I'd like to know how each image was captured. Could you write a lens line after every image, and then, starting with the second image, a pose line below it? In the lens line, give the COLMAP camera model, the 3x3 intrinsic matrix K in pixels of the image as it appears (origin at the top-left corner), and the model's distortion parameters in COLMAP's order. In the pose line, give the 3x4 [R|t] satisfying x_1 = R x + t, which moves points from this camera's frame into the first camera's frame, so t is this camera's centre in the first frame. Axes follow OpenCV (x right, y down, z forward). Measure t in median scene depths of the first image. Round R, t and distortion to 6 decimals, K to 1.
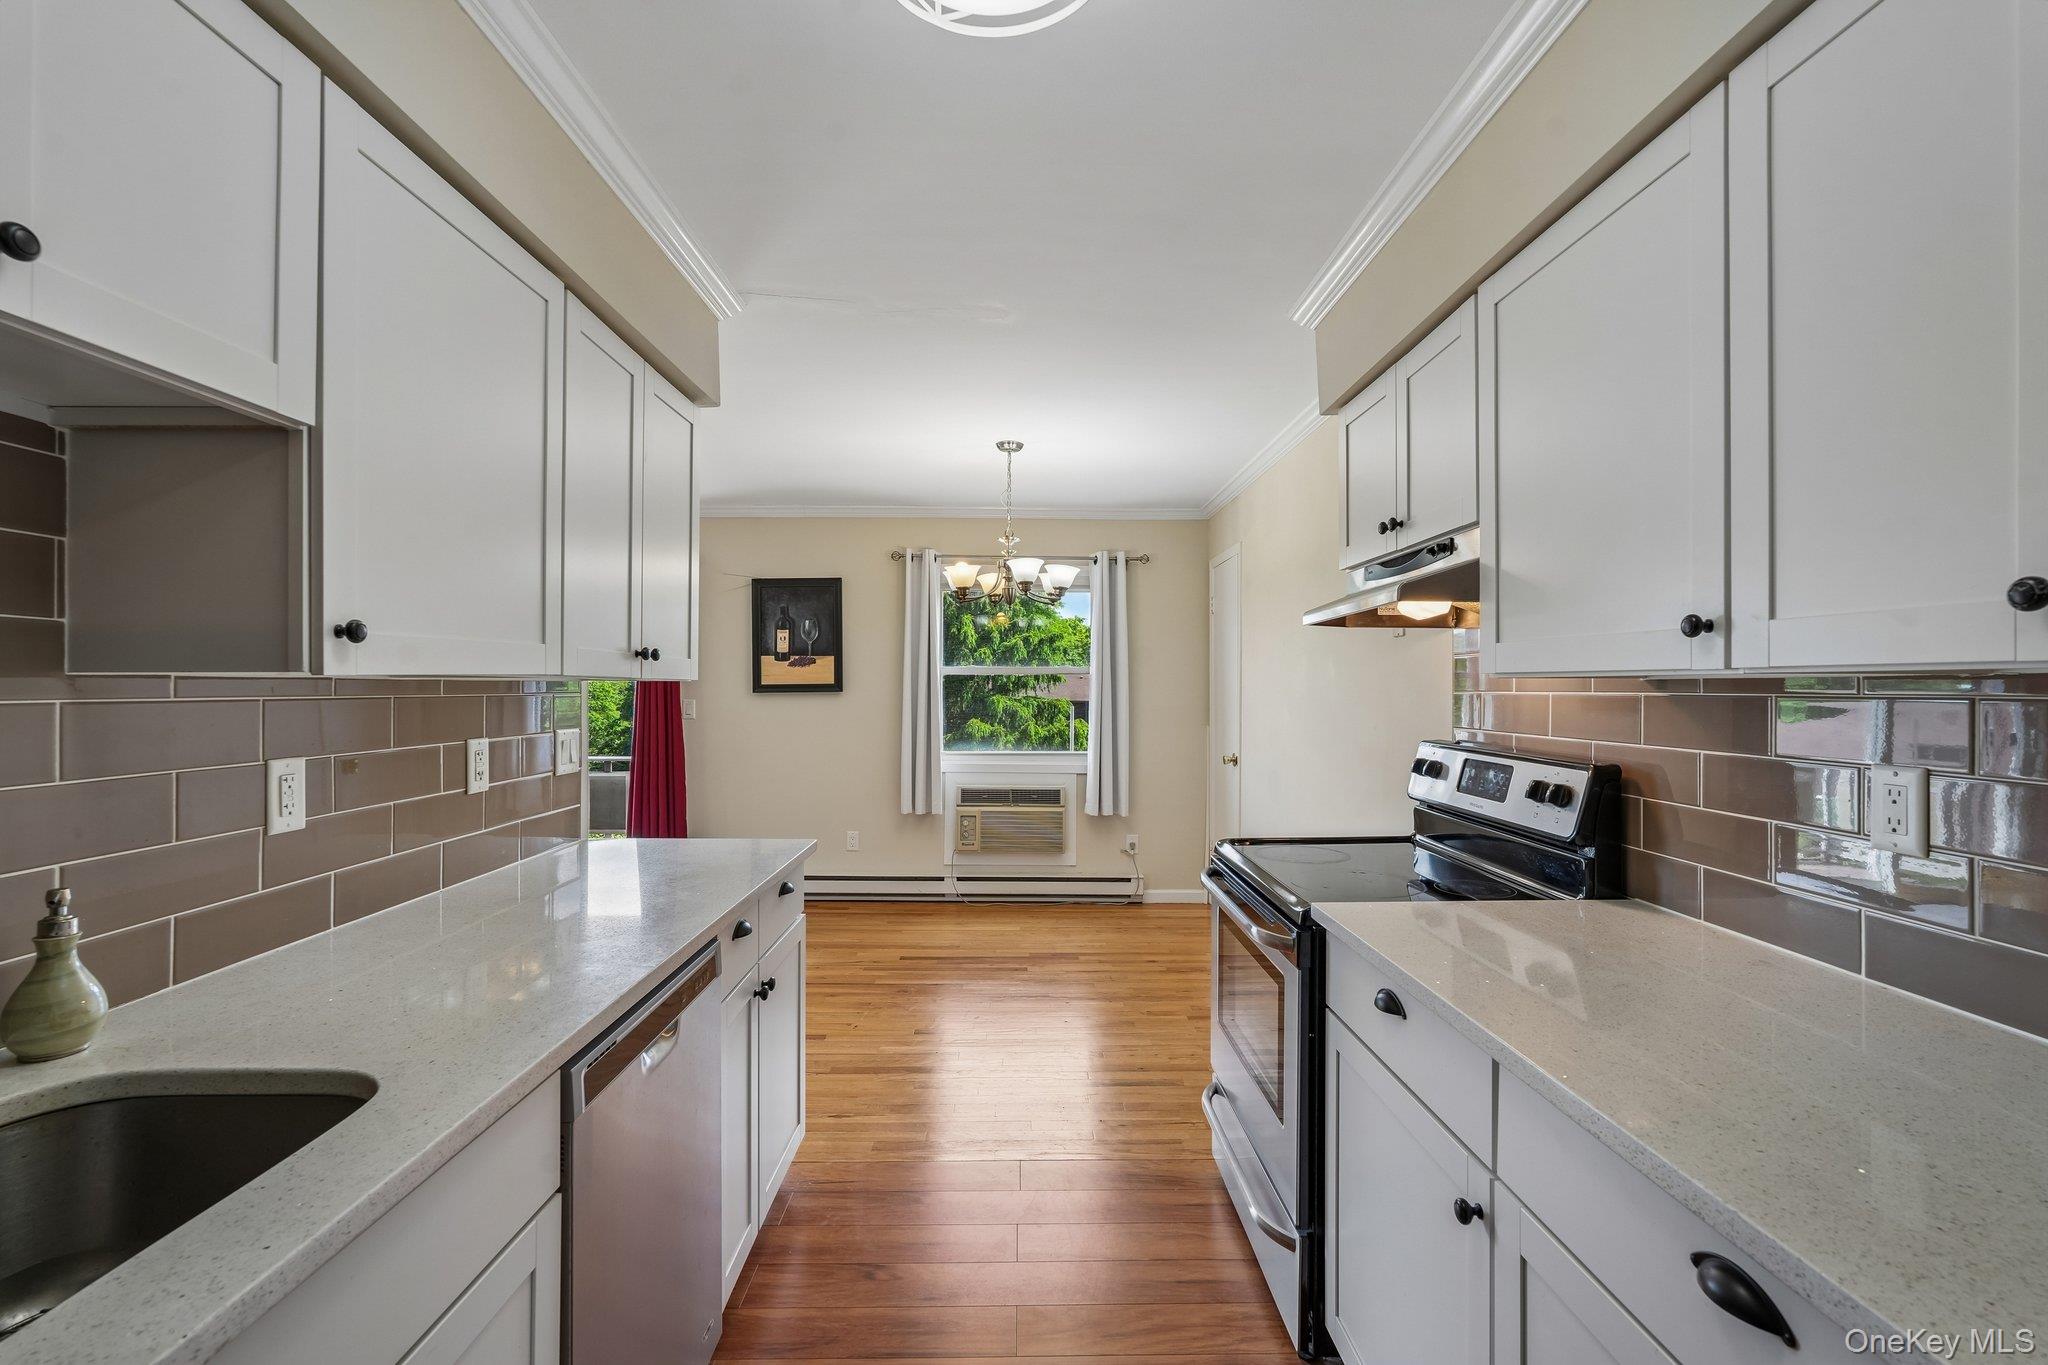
lens RADIAL K [[898.6, 0, 1023.7], [0, 898.6, 683.4], [0, 0, 1]] dist [0.004266, 0.000987]
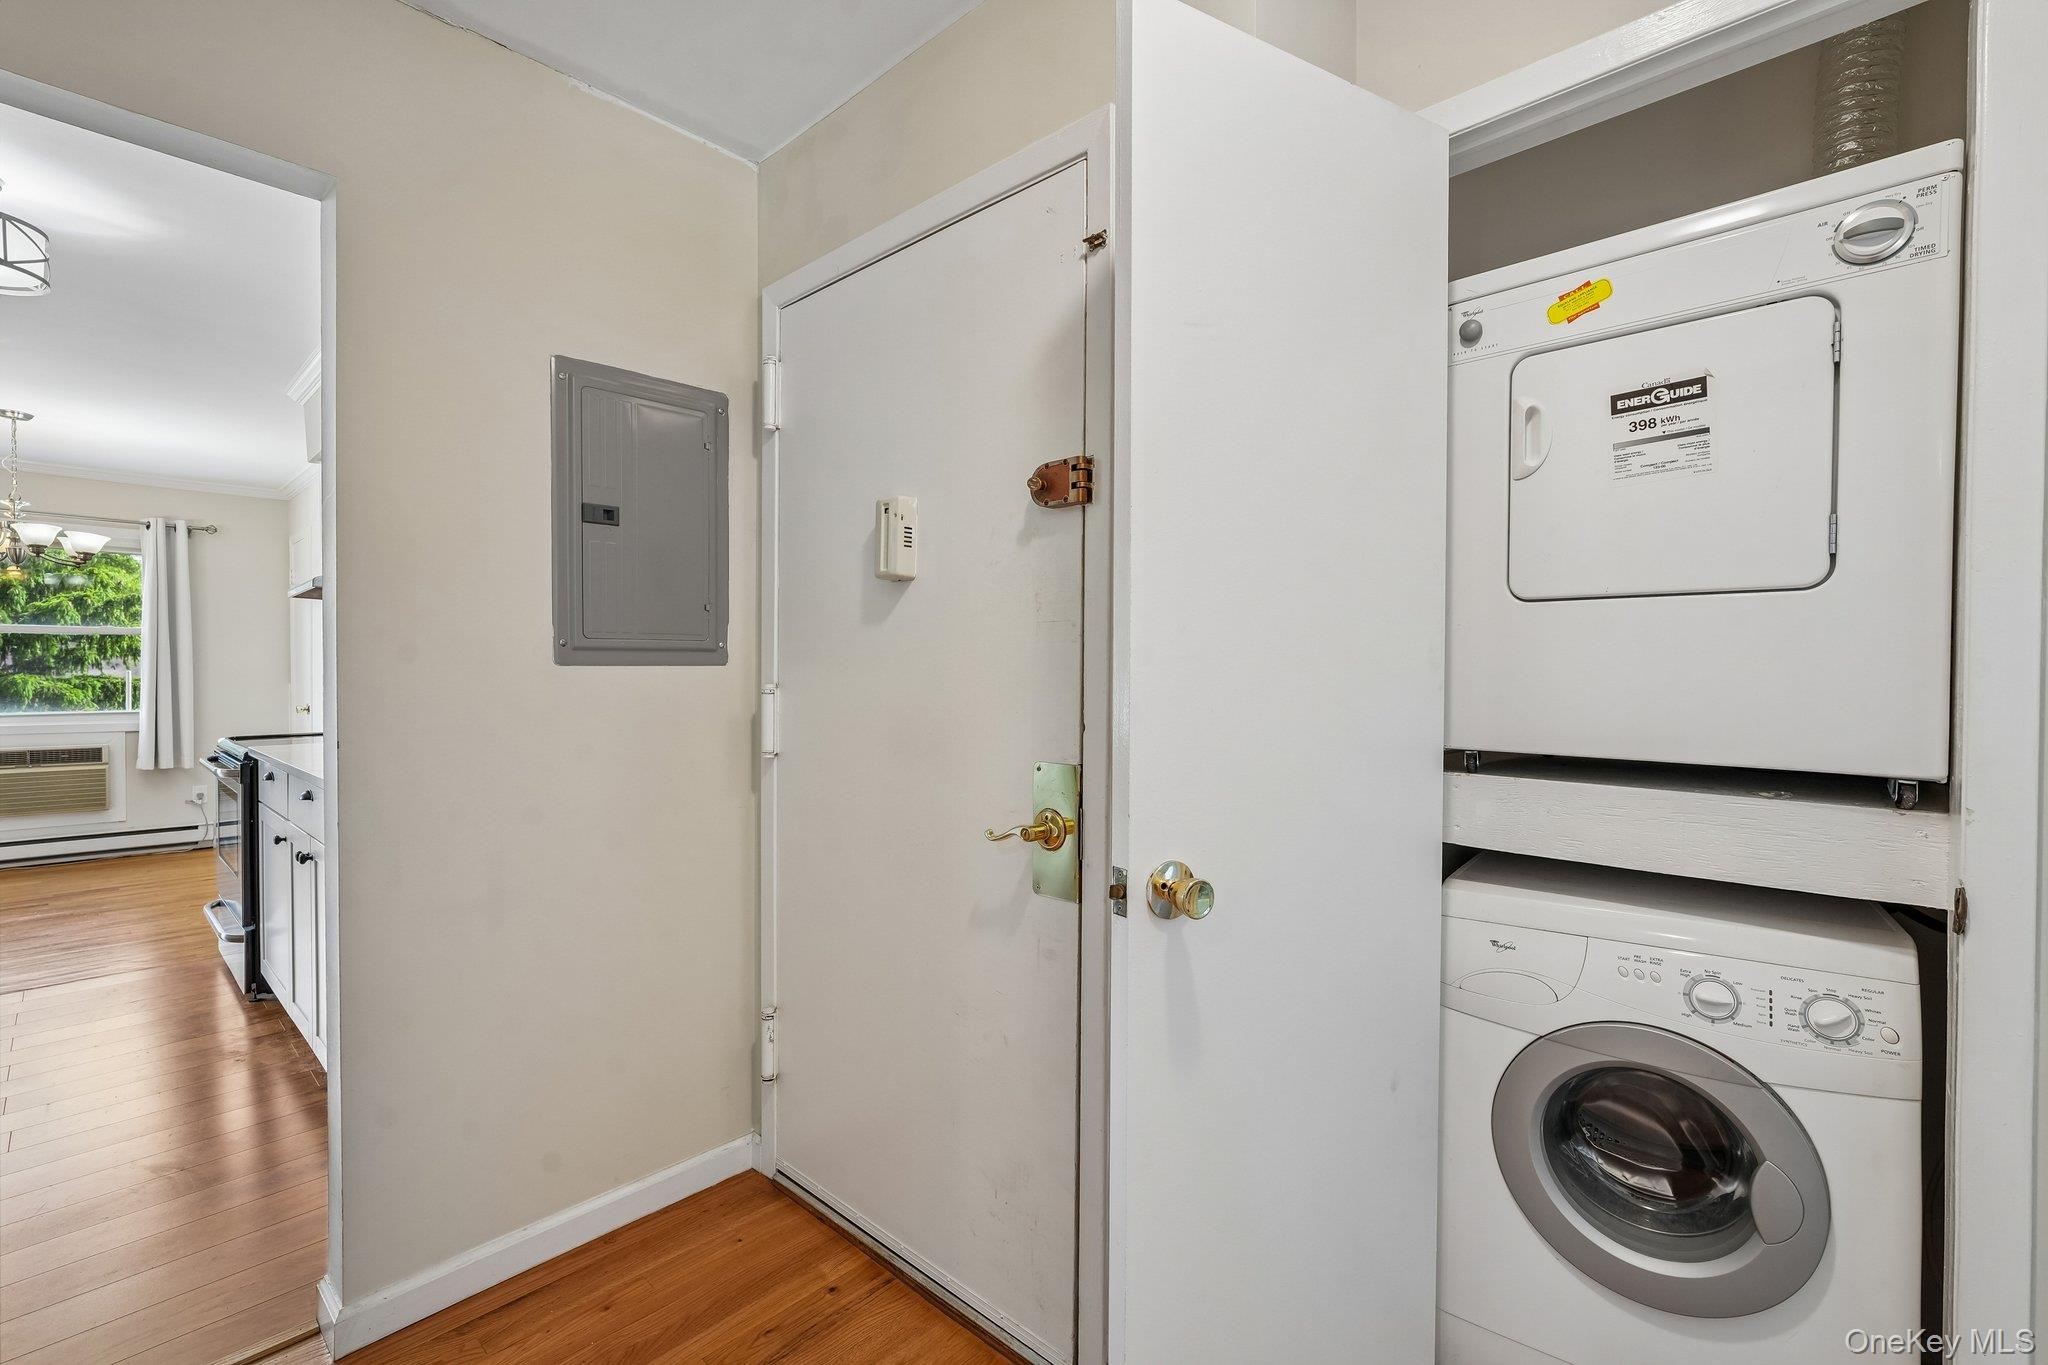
lens RADIAL K [[898.6, 0, 1025.7], [0, 898.6, 682.4], [0, 0, 1]] dist [0.004266, 0.000987]
pose [[0.694223, -0.010277, 0.719686, 0.041610], [-0.002669, 0.999854, 0.016852, 0.032816], [-0.719755, -0.013619, 0.694095, -0.619585]]
